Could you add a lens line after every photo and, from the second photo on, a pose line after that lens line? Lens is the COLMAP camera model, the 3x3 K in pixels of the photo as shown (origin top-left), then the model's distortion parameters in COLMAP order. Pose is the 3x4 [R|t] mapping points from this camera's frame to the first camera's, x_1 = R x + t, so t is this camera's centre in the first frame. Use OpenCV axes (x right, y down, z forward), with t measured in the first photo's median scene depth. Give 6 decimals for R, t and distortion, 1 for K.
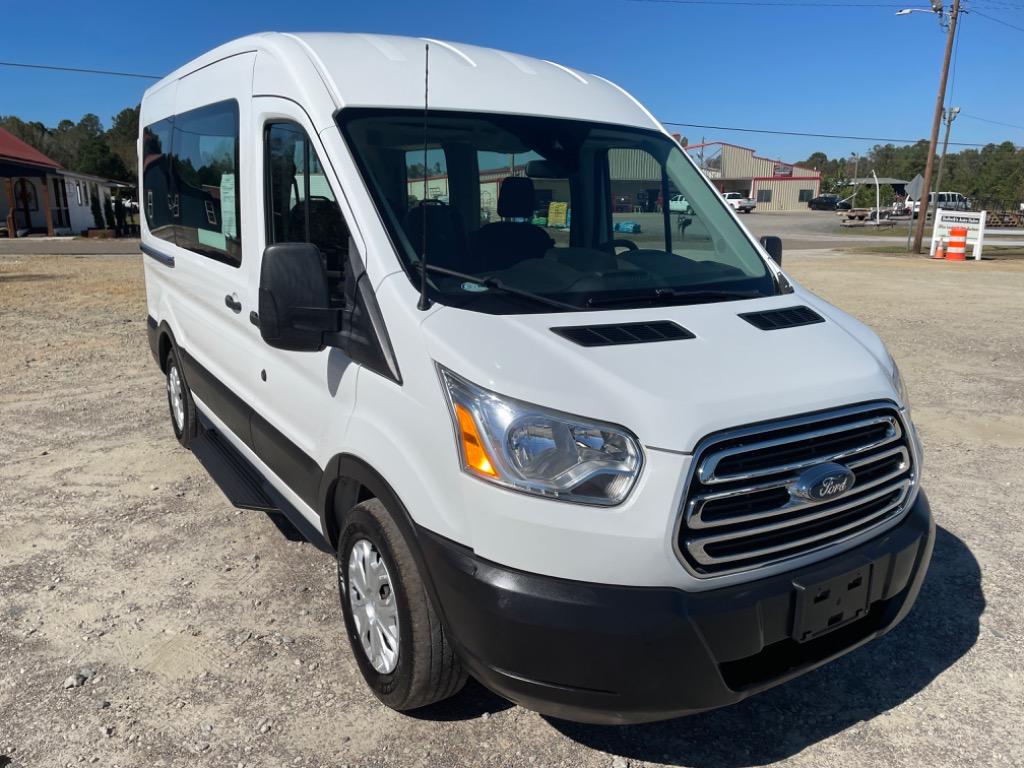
lens RADIAL K [[790.2, 0, 505.6], [0, 790.2, 388.3], [0, 0, 1]] dist [0.038849, -0.027409]
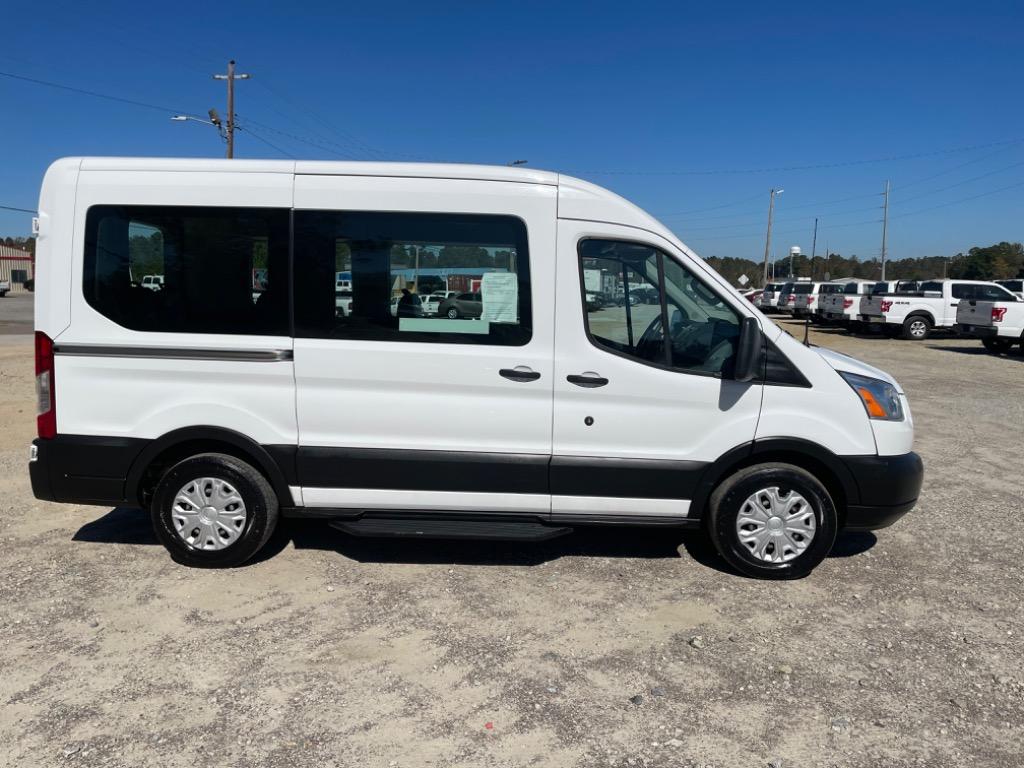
lens RADIAL K [[790.2, 0, 509.1], [0, 790.2, 378.9], [0, 0, 1]] dist [0.038849, -0.027409]
pose [[0.573970, -0.102109, 0.812485, -1.324485], [0.189728, 0.981779, -0.010646, -0.088939], [-0.796594, 0.160261, 0.582885, 0.295891]]
